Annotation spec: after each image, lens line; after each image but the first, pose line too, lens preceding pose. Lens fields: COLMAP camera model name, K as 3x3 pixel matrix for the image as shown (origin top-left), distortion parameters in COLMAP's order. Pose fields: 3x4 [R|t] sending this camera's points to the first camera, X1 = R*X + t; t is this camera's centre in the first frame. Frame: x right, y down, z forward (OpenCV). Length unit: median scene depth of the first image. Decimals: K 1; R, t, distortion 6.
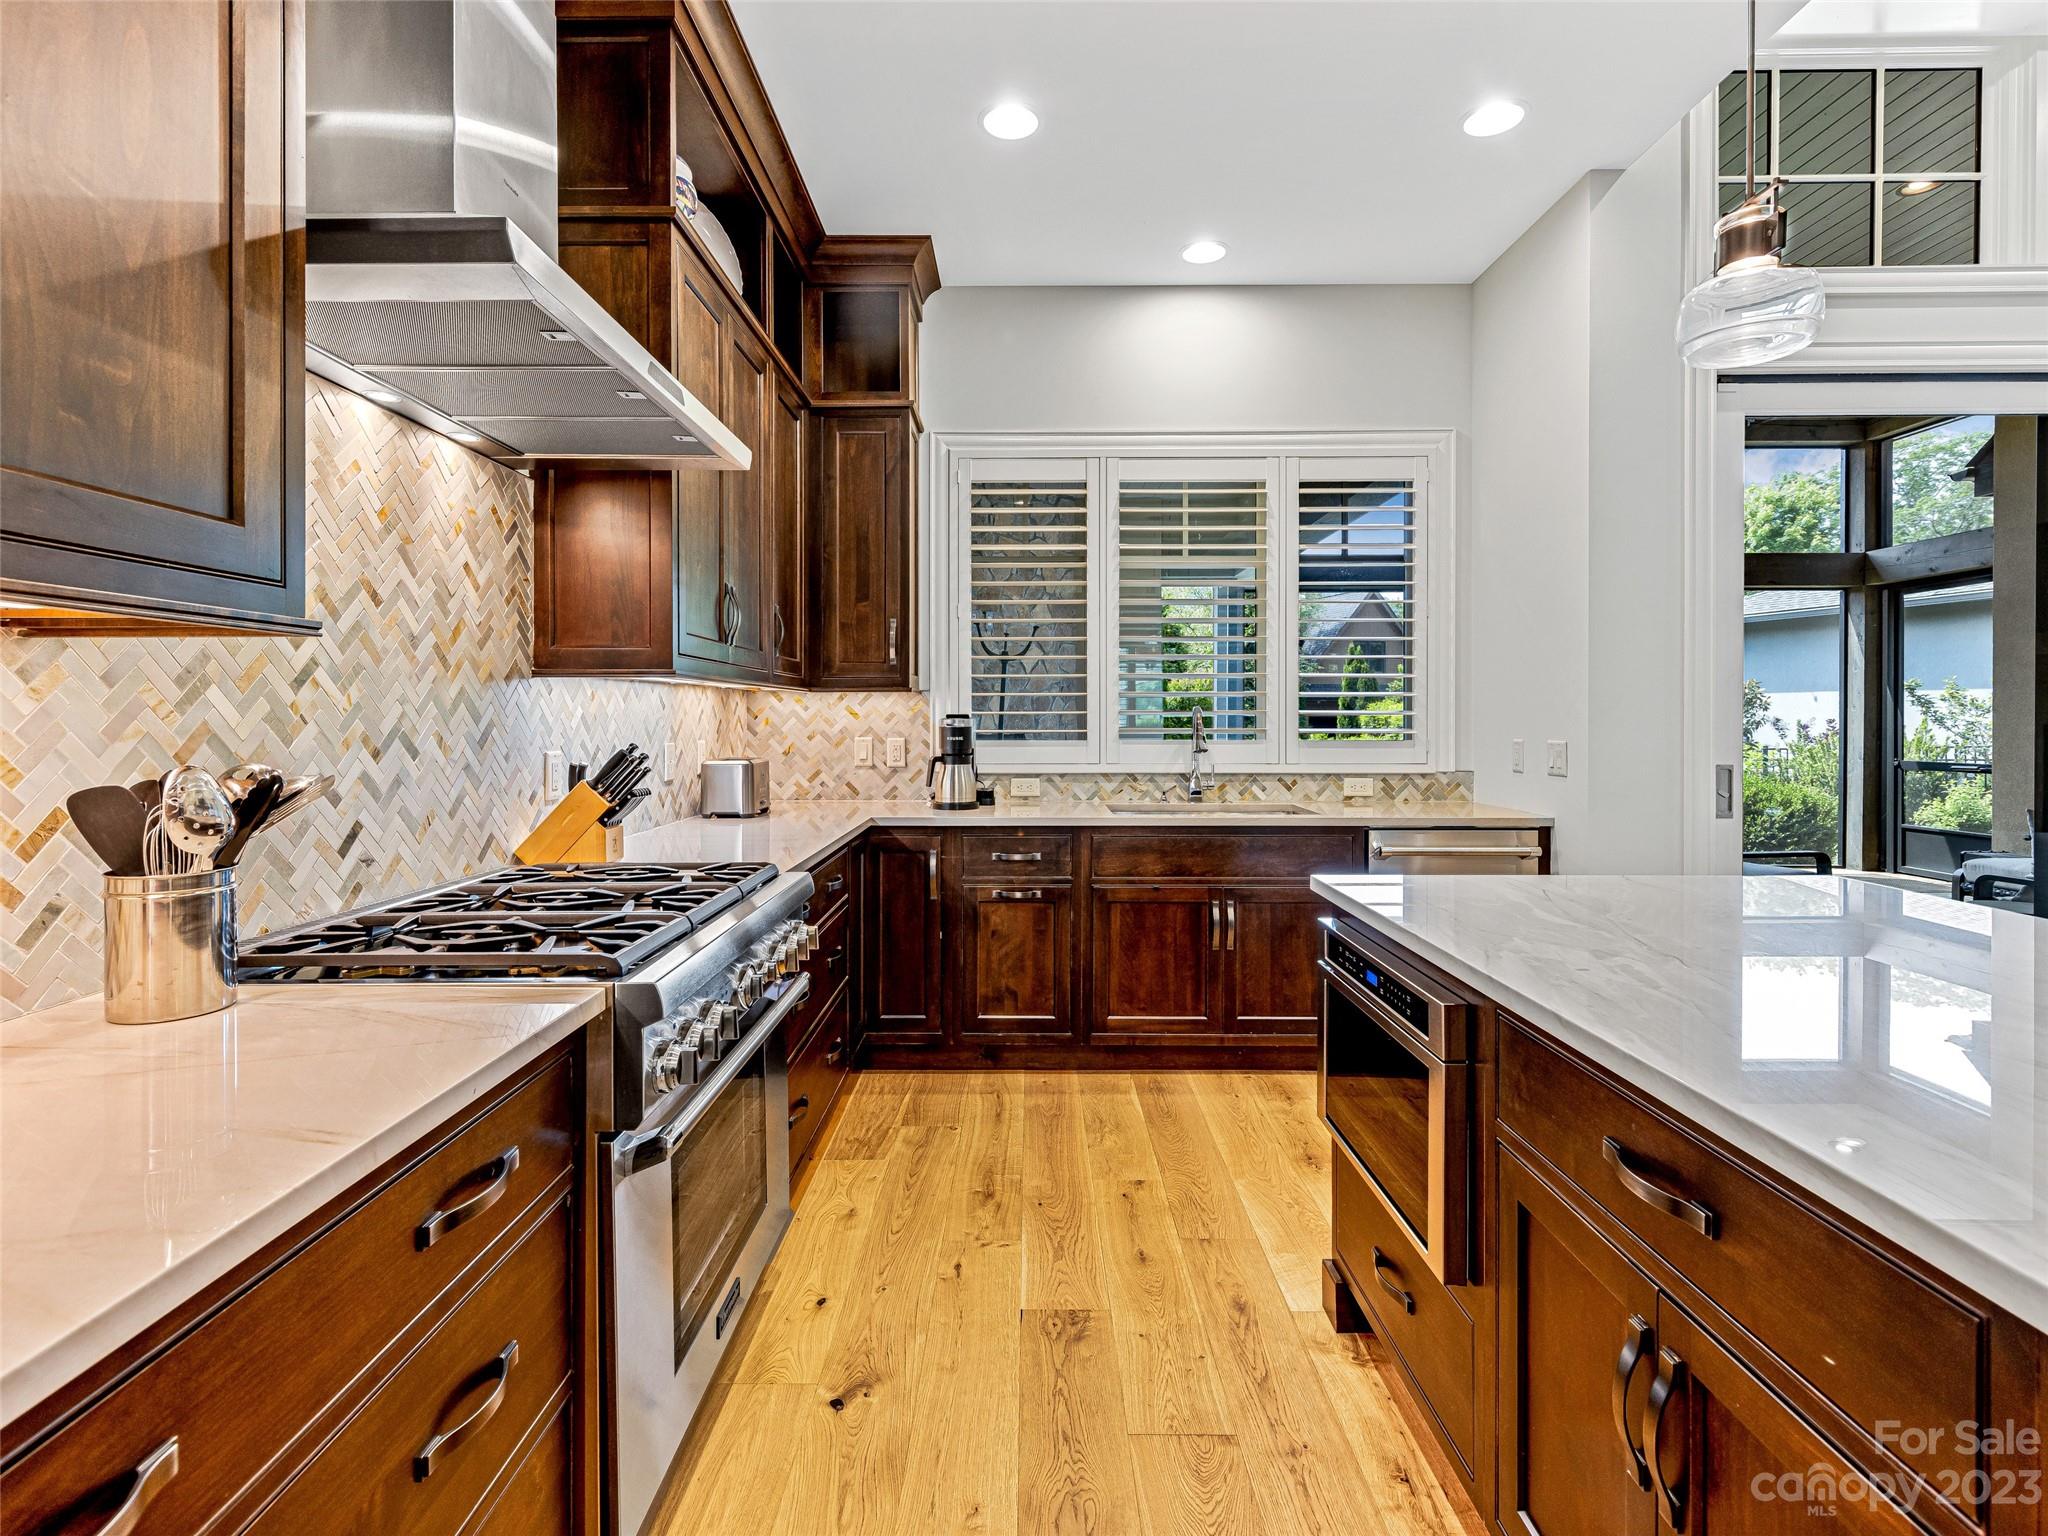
lens RADIAL K [[1002.4, 0, 1066.1], [0, 1002.4, 727.6], [0, 0, 1]] dist [0.011592, -0.002366]
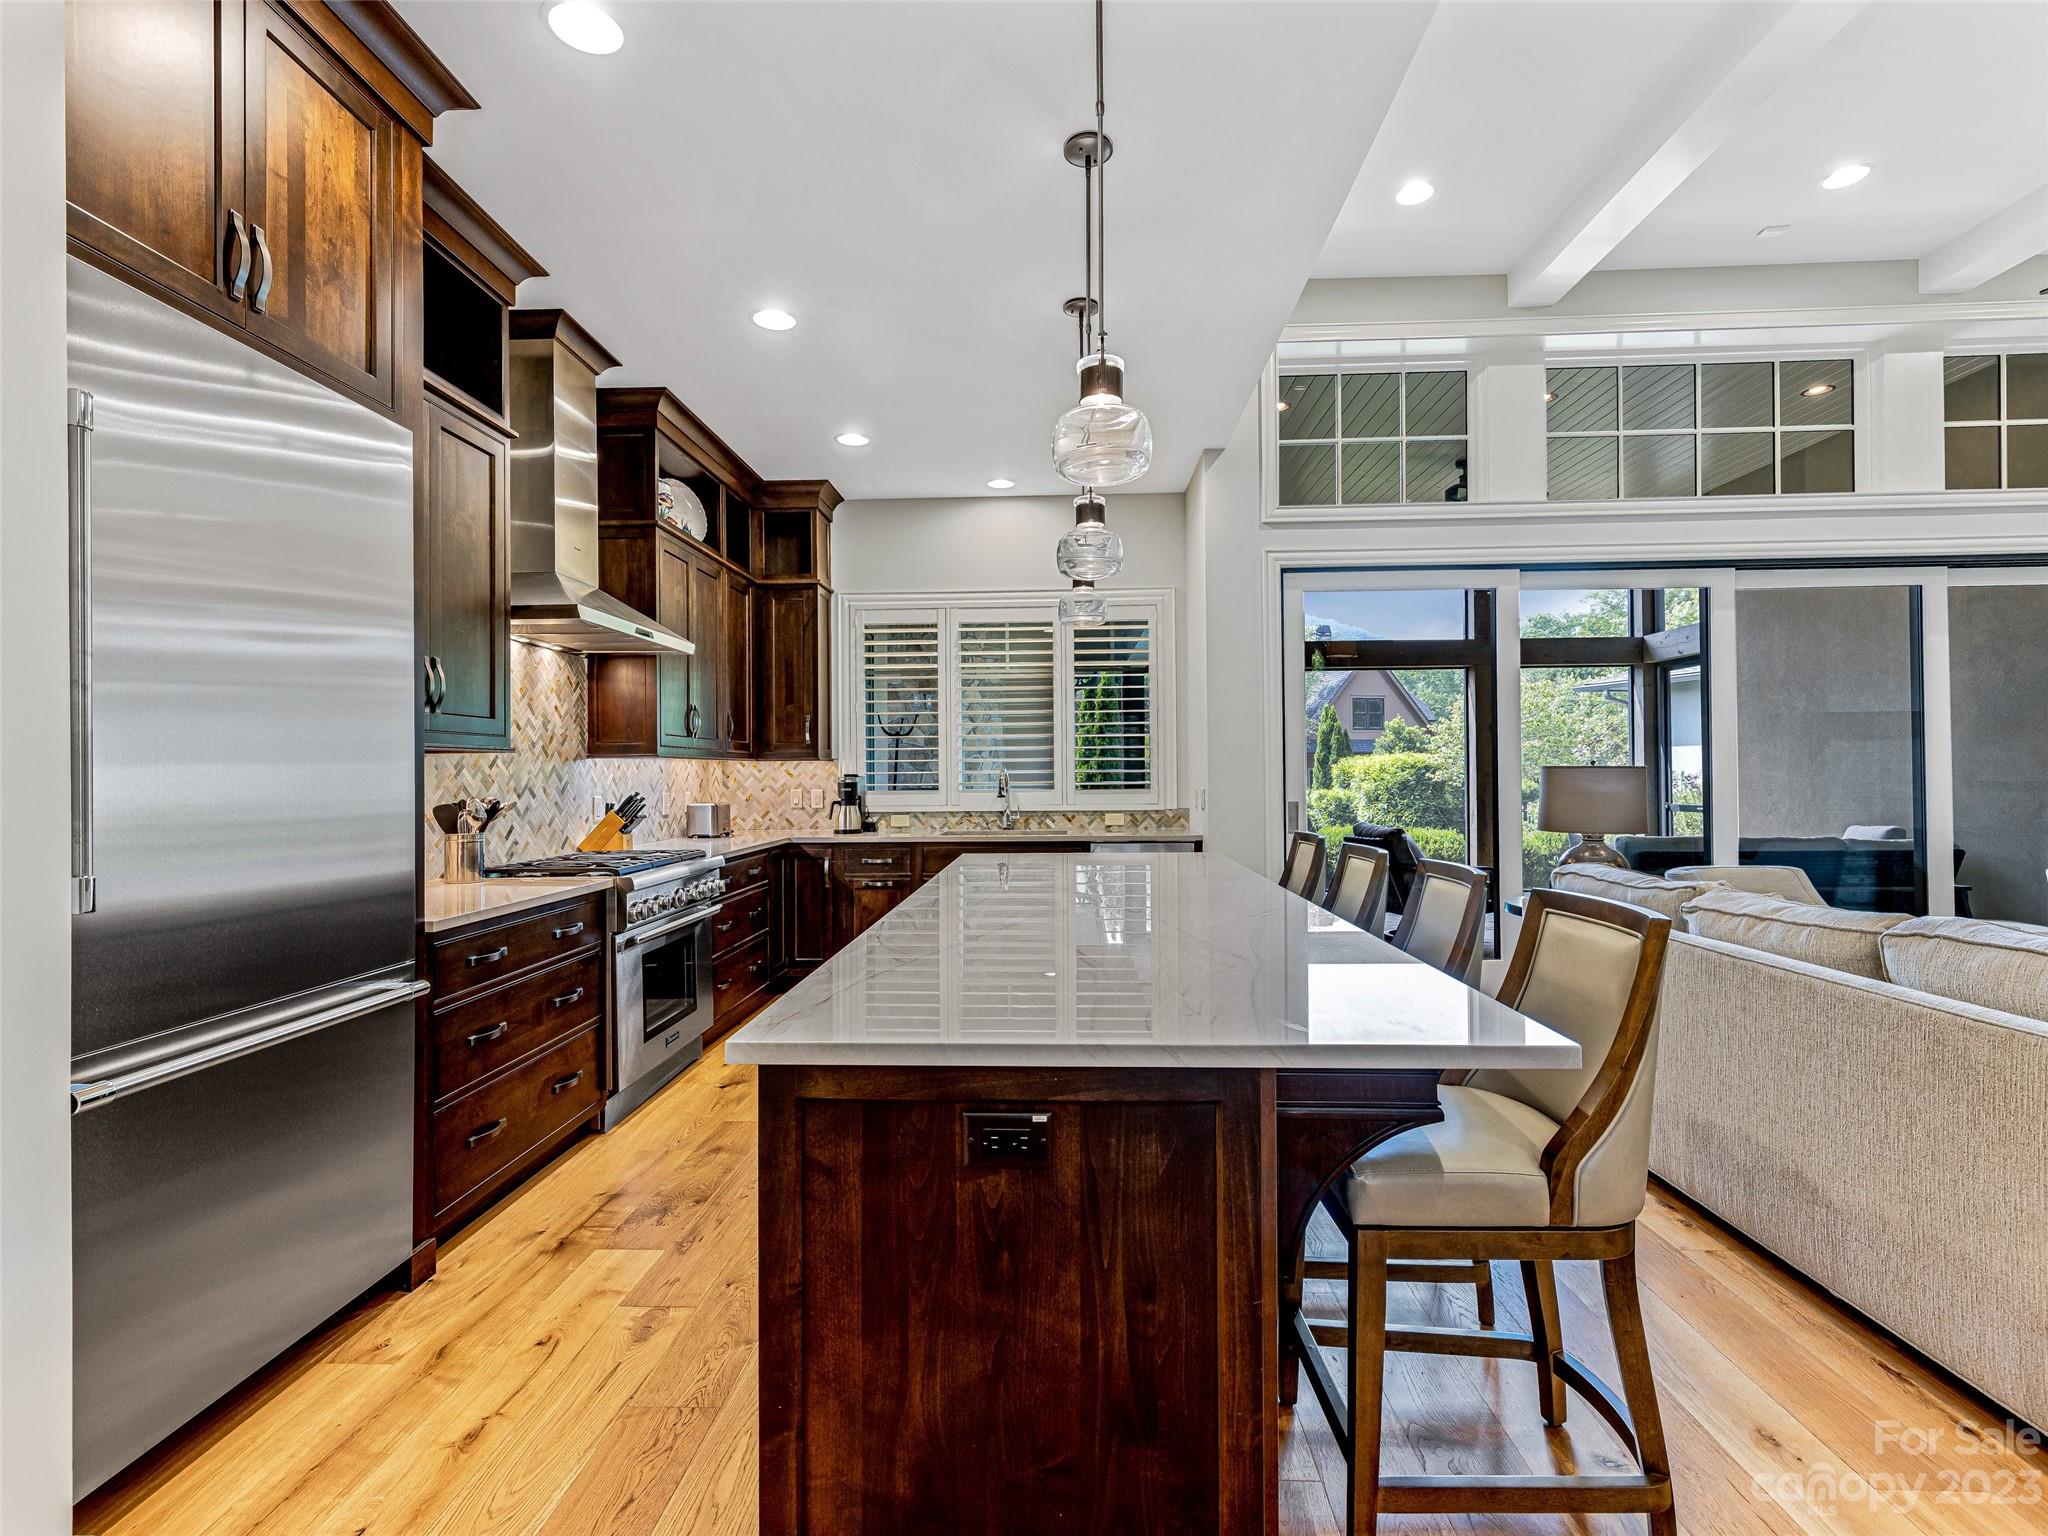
lens RADIAL K [[1002.4, 0, 1077.6], [0, 1002.4, 773.5], [0, 0, 1]] dist [0.011592, -0.002366]
pose [[0.999369, -0.007544, -0.034712, 0.359978], [0.007214, 0.999928, -0.009617, 0.003658], [0.034782, 0.009361, 0.999351, -0.674750]]
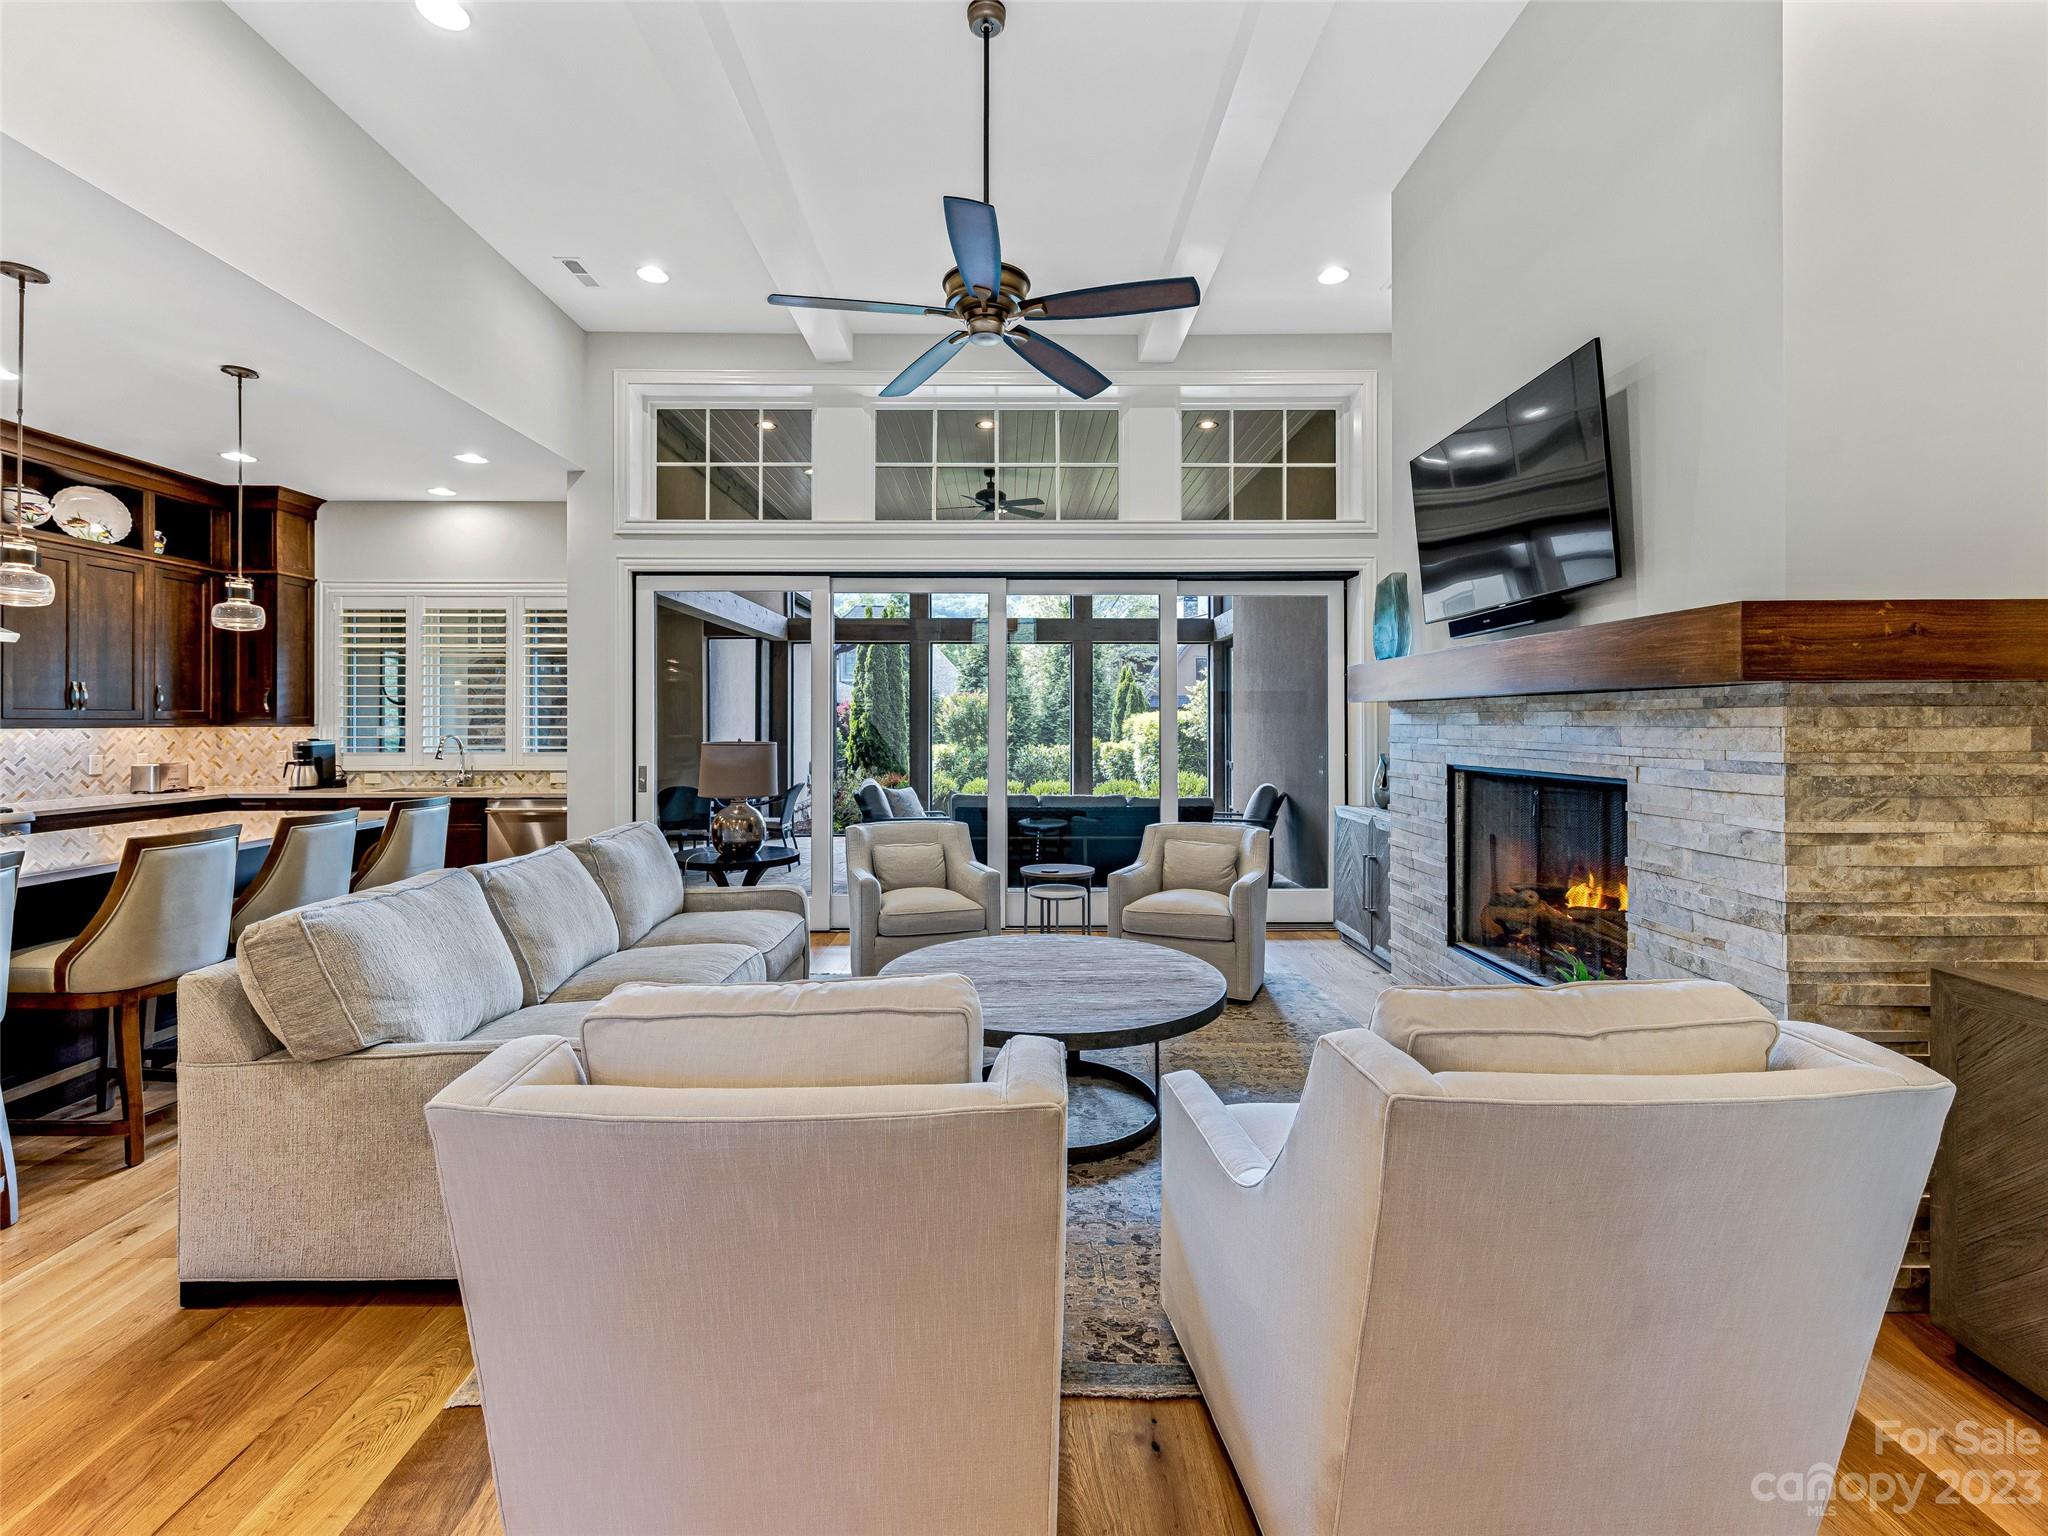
lens RADIAL K [[805.9, 0, 1014.8], [0, 805.9, 716.9], [0, 0, 1]] dist [0.007374, -0.000065]
pose [[0.999918, 0.000749, 0.012801, 1.375085], [-0.000469, 0.999761, -0.021855, -0.025345], [-0.012814, 0.021848, 0.999679, -0.601131]]
